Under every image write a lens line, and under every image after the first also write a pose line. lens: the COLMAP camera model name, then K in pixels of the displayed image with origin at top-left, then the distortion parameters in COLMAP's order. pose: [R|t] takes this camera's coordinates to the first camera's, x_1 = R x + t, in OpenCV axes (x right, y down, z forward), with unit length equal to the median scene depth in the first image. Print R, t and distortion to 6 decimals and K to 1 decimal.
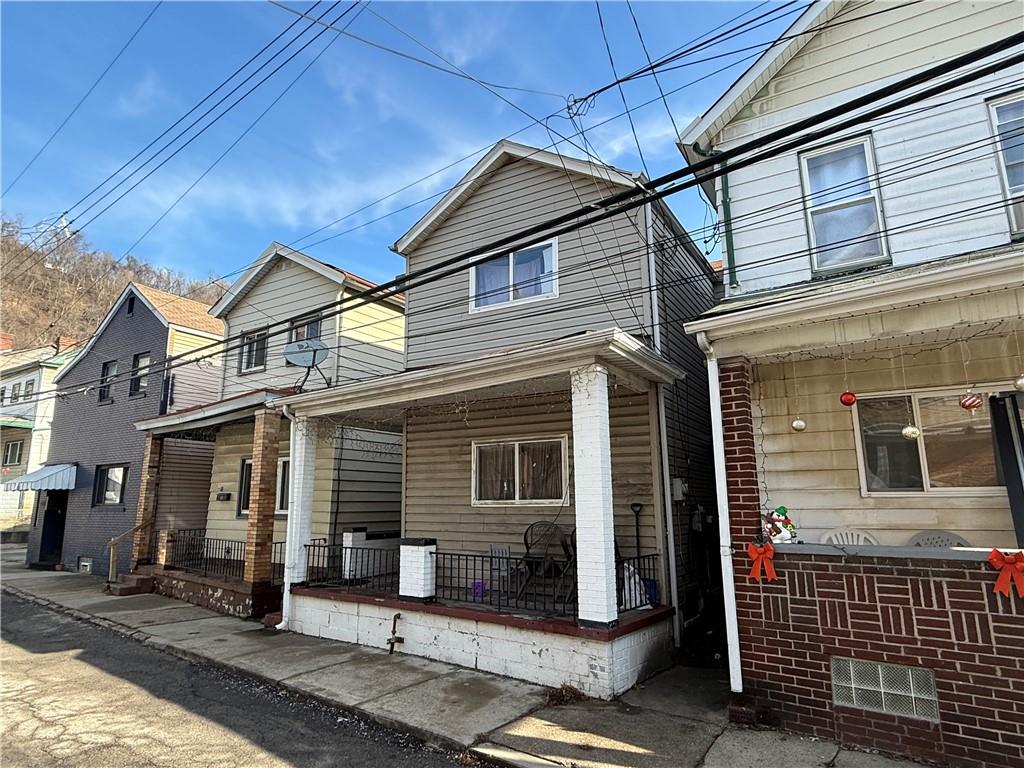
lens RADIAL K [[592.4, 0, 512.1], [0, 592.4, 384.4], [0, 0, 1]] dist [0.000461, 0.000526]
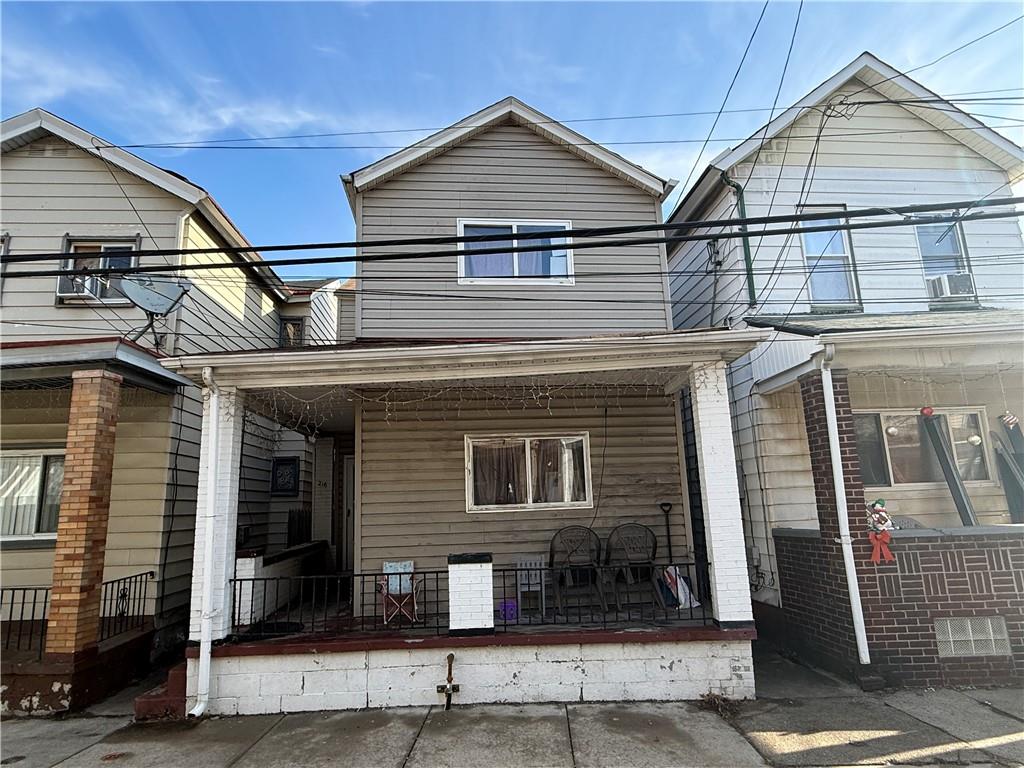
lens RADIAL K [[592.4, 0, 511.2], [0, 592.4, 385.3], [0, 0, 1]] dist [0.000461, 0.000526]
pose [[0.806057, 0.093446, 0.584414, -0.696152], [-0.085971, 0.995470, -0.040596, 0.073977], [-0.585560, -0.017520, 0.810440, 0.387101]]
